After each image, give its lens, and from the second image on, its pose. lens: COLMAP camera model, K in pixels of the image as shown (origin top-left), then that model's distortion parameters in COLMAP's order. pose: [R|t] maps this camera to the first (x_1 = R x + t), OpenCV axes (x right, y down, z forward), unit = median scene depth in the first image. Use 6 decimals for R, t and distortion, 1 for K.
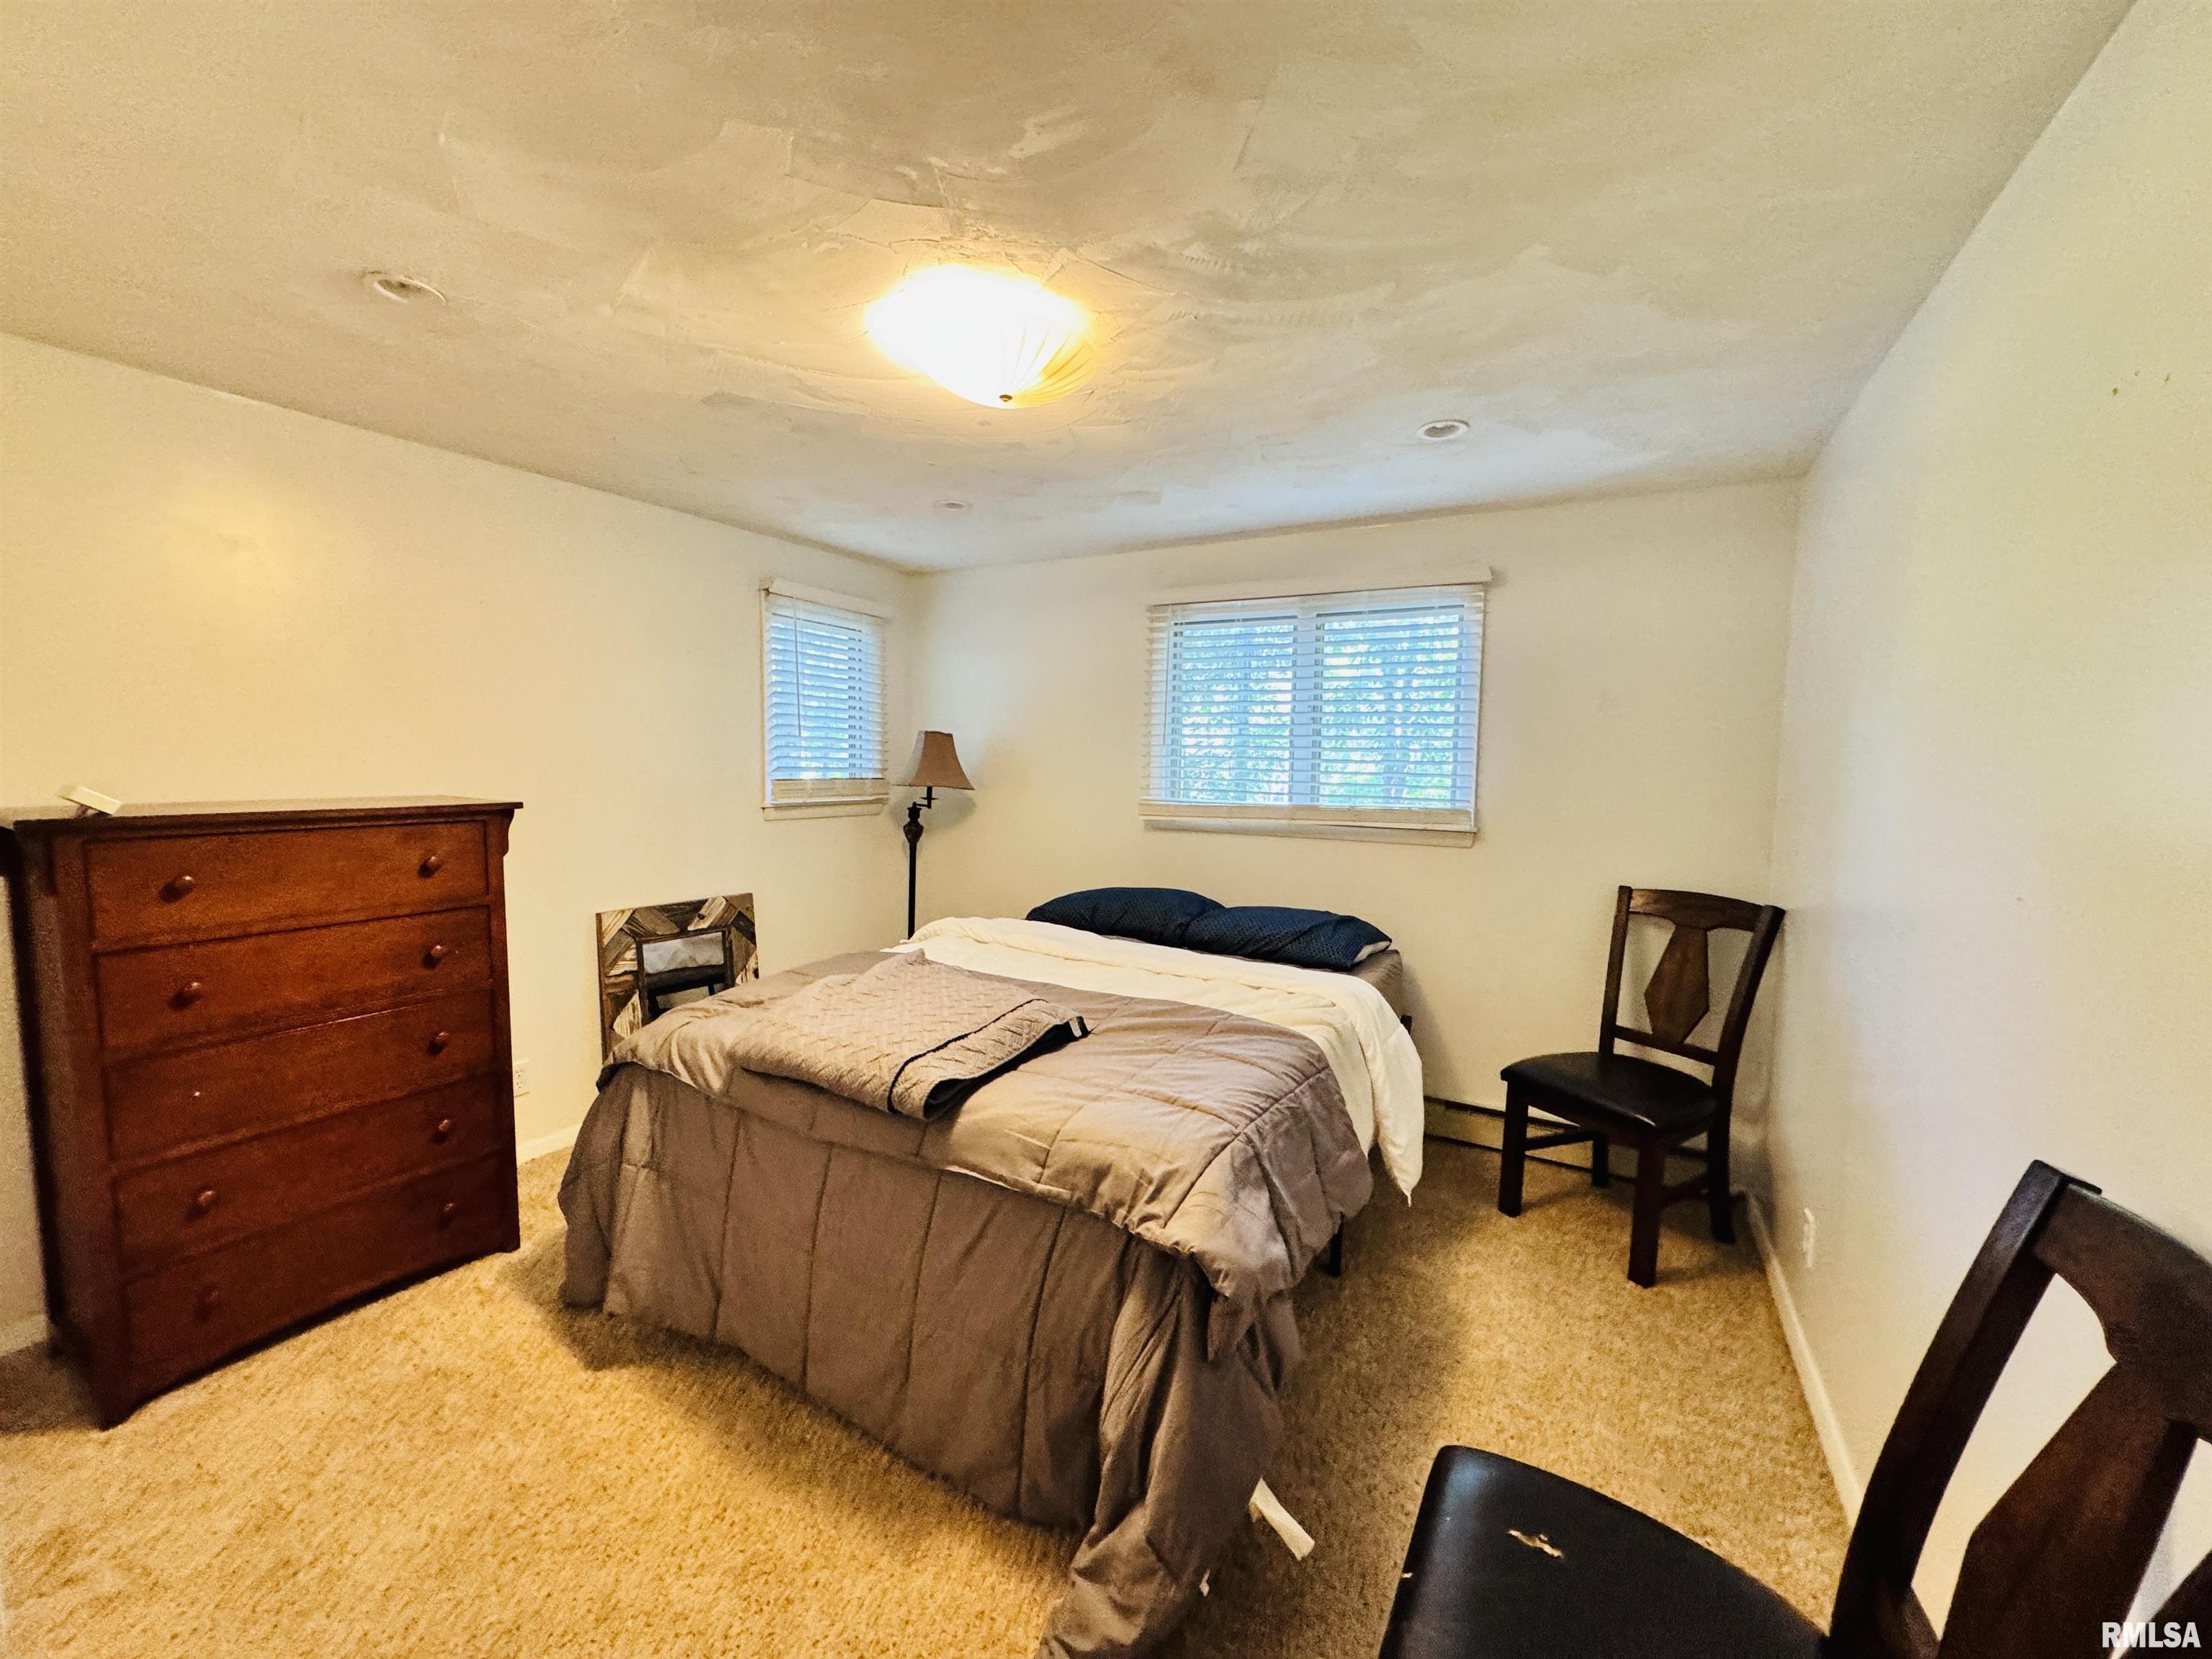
lens RADIAL K [[882.7, 0, 1097.9], [0, 882.7, 832.7], [0, 0, 1]] dist [-0.000225, -0.000643]
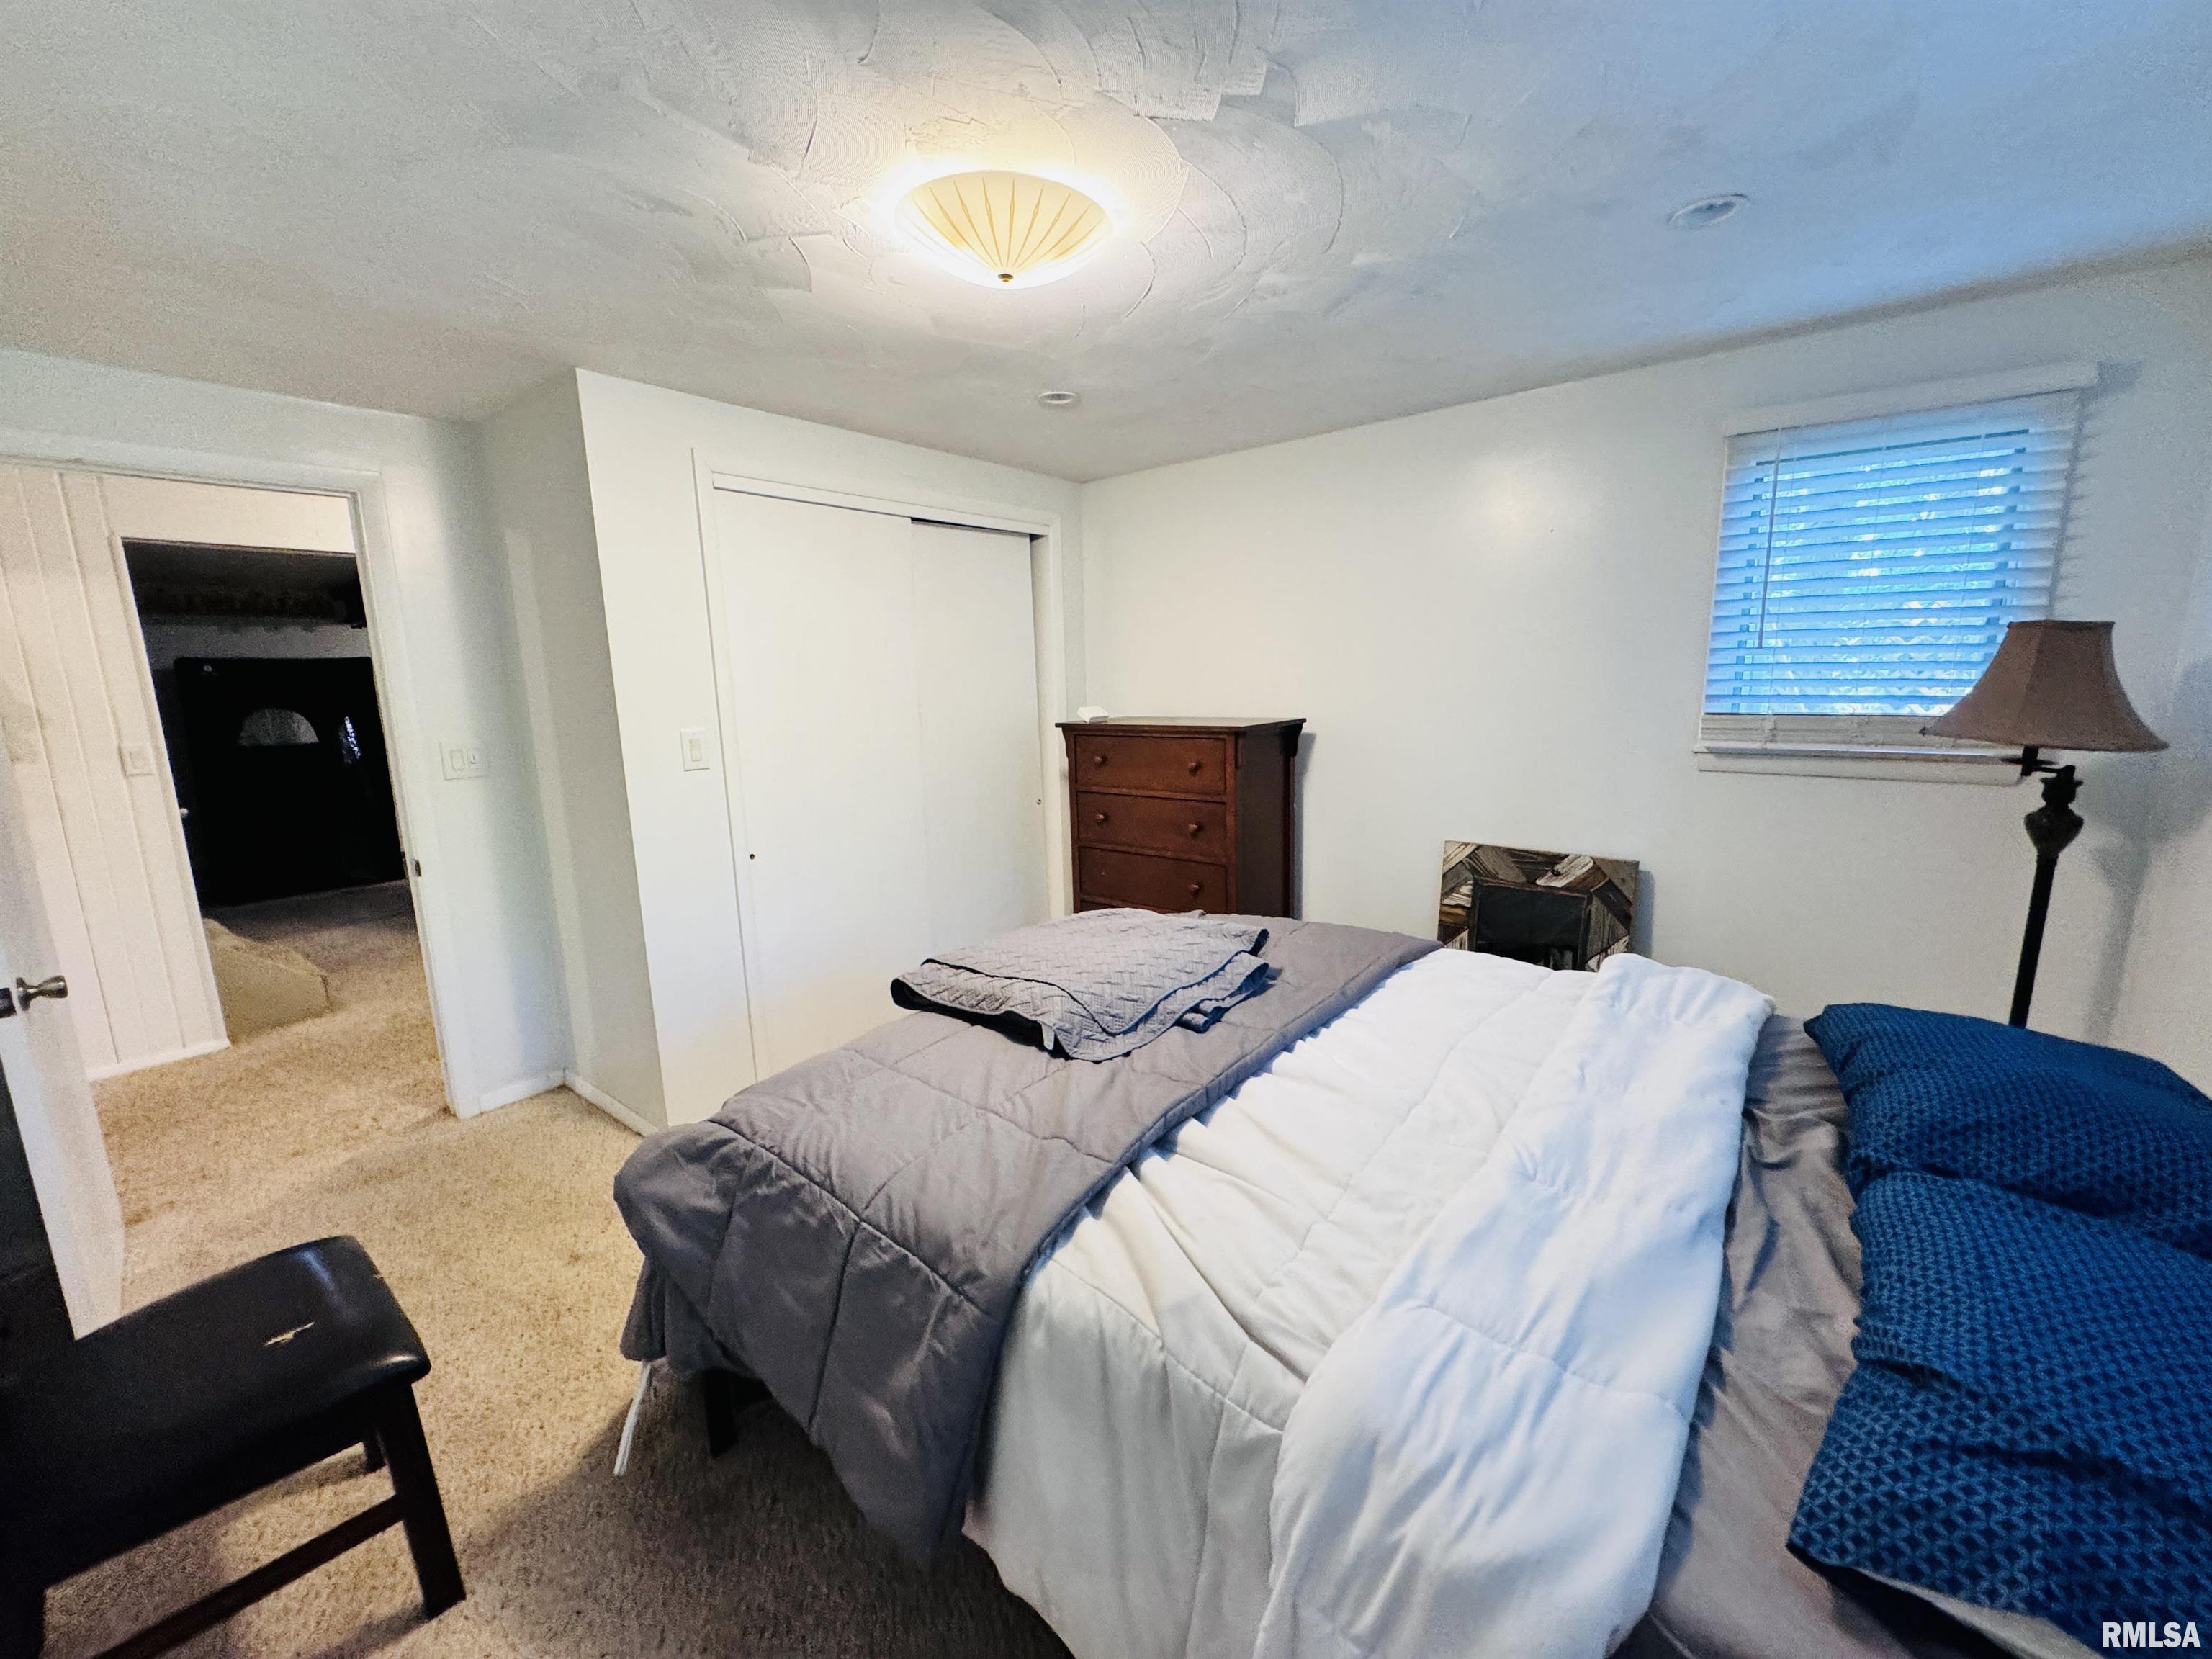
lens RADIAL K [[882.7, 0, 1099.7], [0, 882.7, 831.7], [0, 0, 1]] dist [-0.000225, -0.000643]
pose [[-0.161921, 0.170247, -0.972007, 0.466915], [-0.060445, 0.981445, 0.181969, -0.076223], [0.984951, 0.088217, -0.148626, 0.735546]]
